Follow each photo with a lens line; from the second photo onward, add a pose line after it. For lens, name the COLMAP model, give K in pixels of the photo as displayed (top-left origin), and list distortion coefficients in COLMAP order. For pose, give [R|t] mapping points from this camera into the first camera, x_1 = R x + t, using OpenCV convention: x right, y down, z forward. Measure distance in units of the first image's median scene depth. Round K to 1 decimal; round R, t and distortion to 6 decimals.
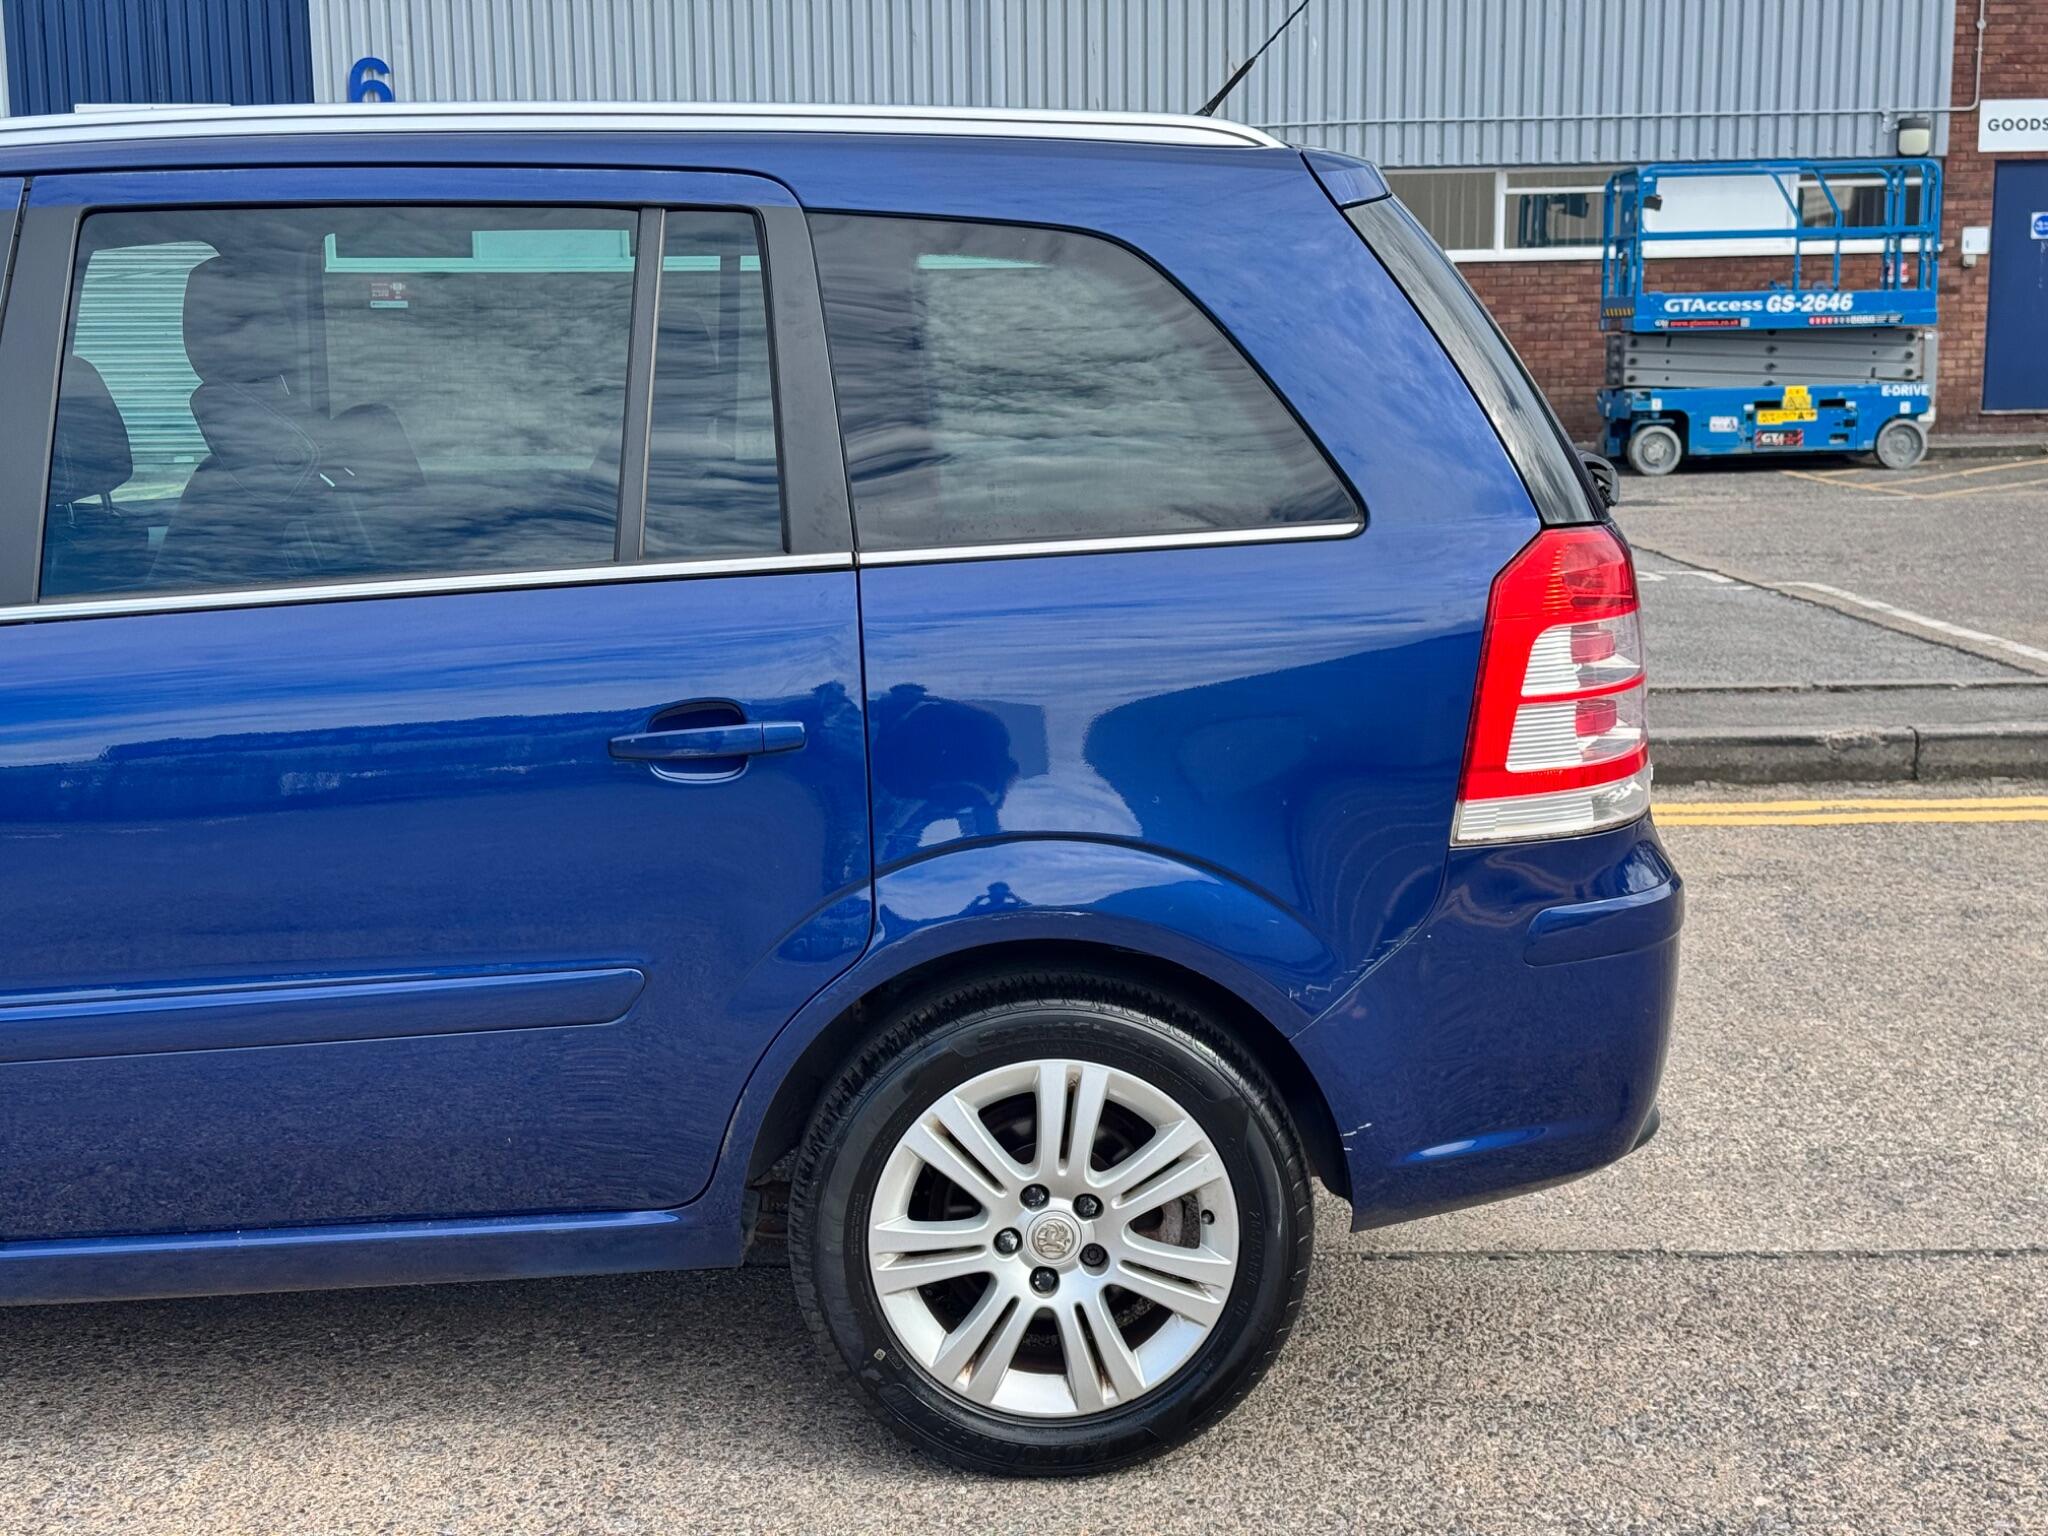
lens RADIAL K [[2796.8, 0, 1030.6], [0, 2796.8, 779.1], [0, 0, 1]] dist [0.127214, 0.000000]
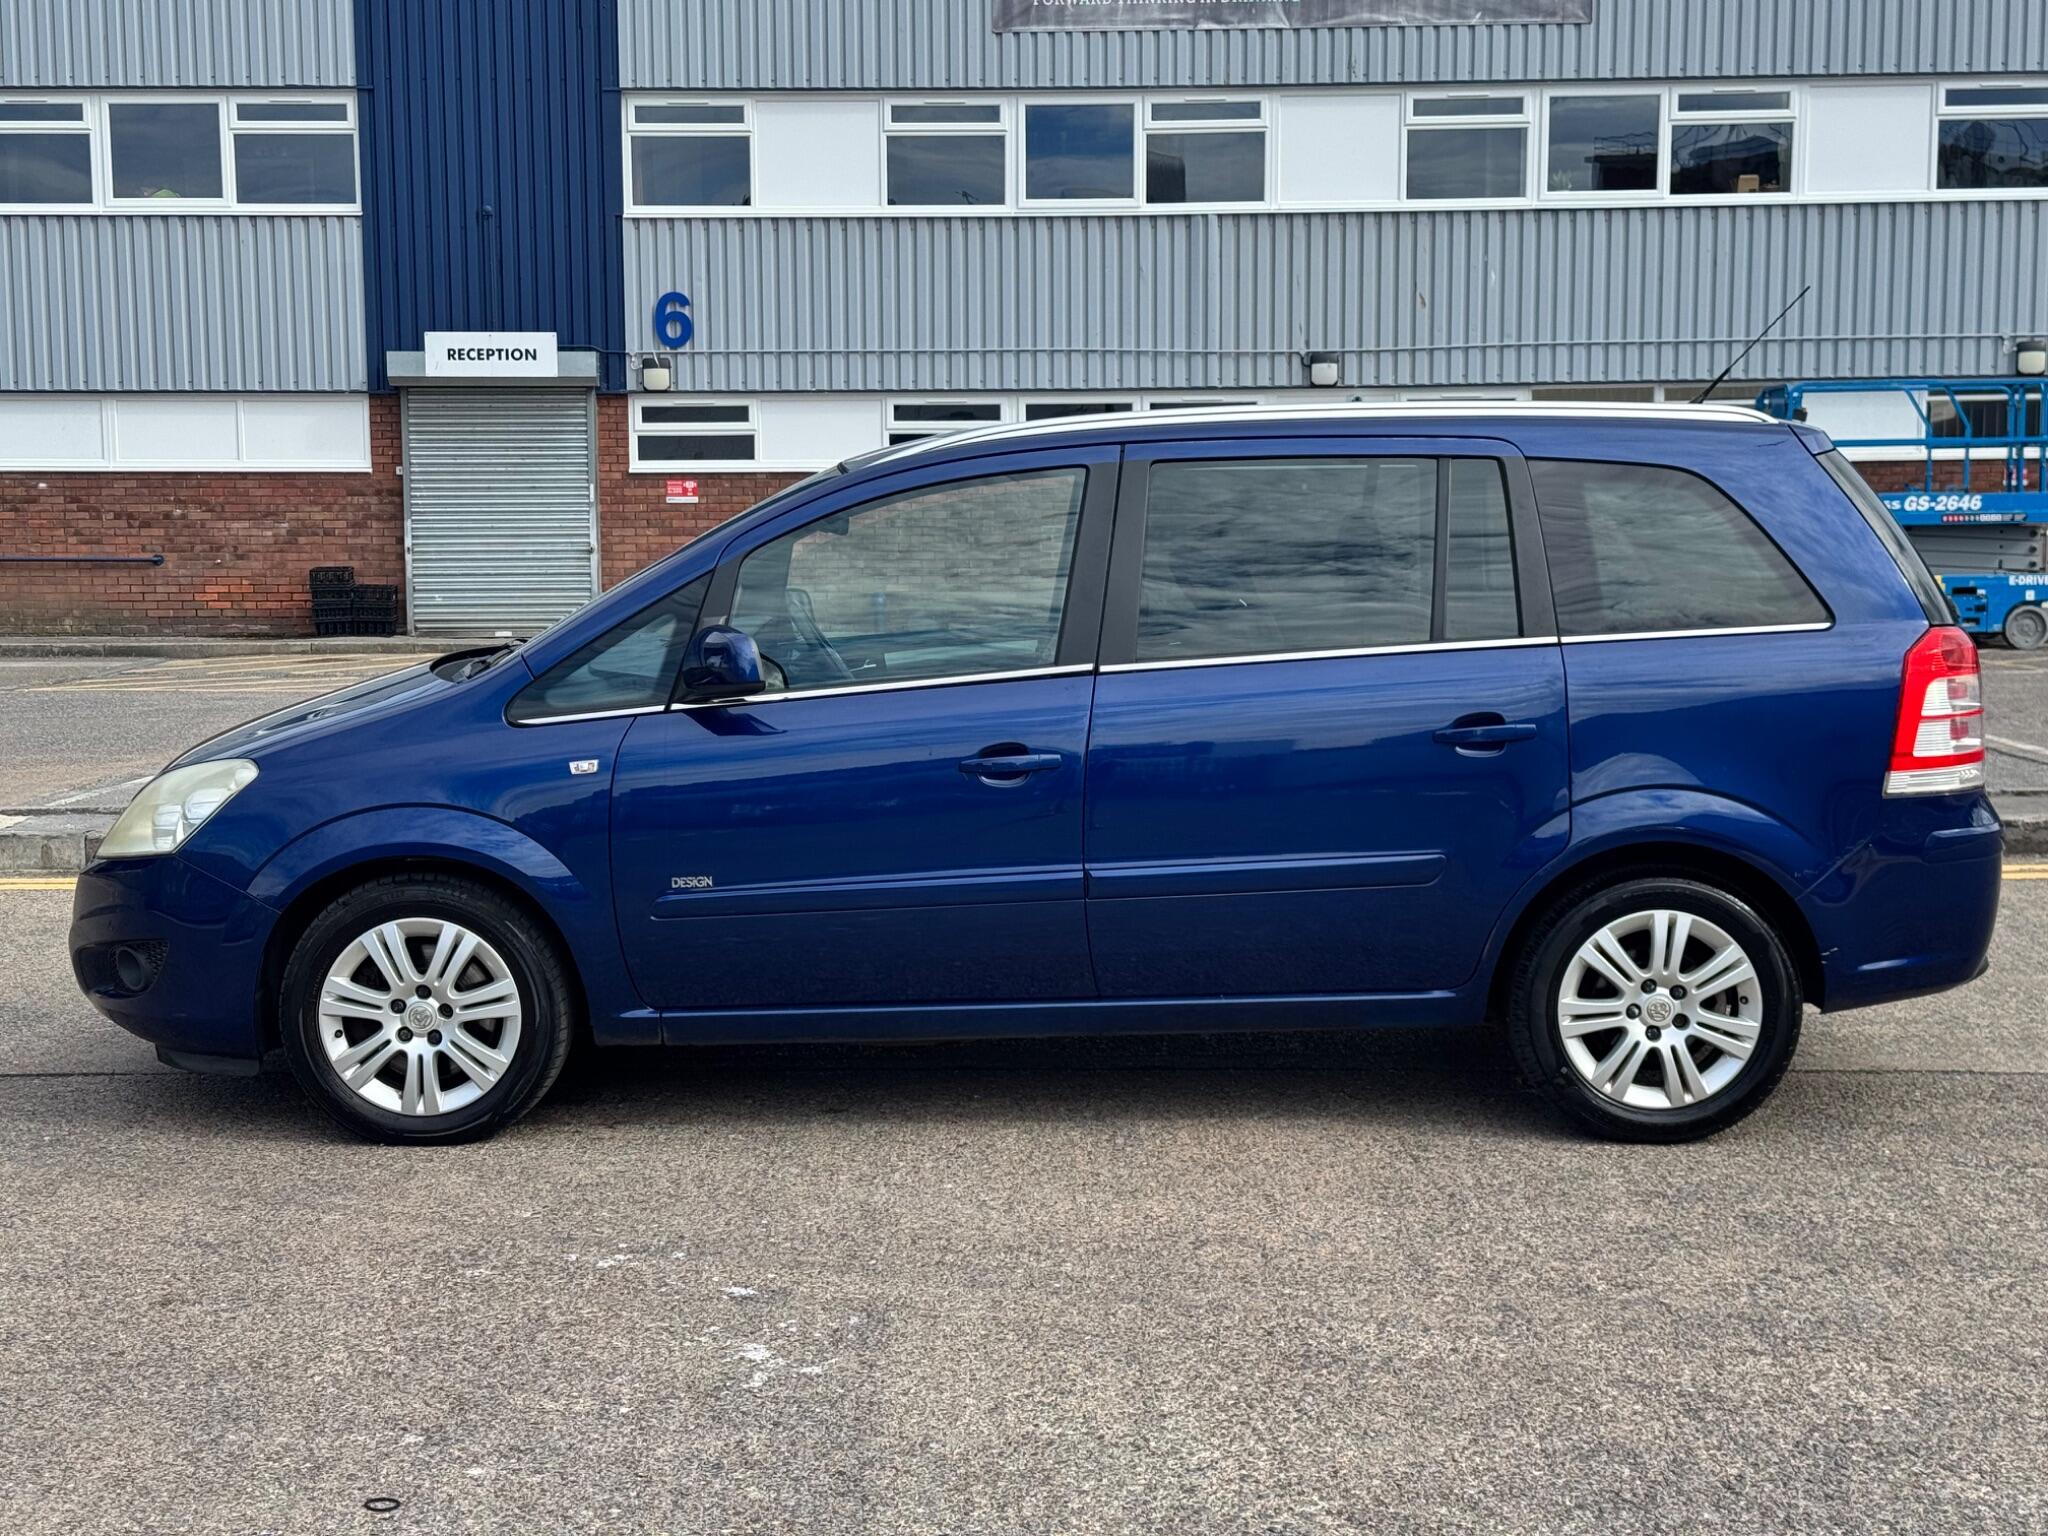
lens RADIAL K [[2796.8, 0, 1006.8], [0, 2796.8, 784.3], [0, 0, 1]] dist [0.127214, 0.000000]
pose [[0.999278, 0.007716, -0.037204, -0.334913], [-0.010151, 0.997787, -0.065714, 0.135232], [0.036615, 0.066045, 0.997145, -0.826680]]
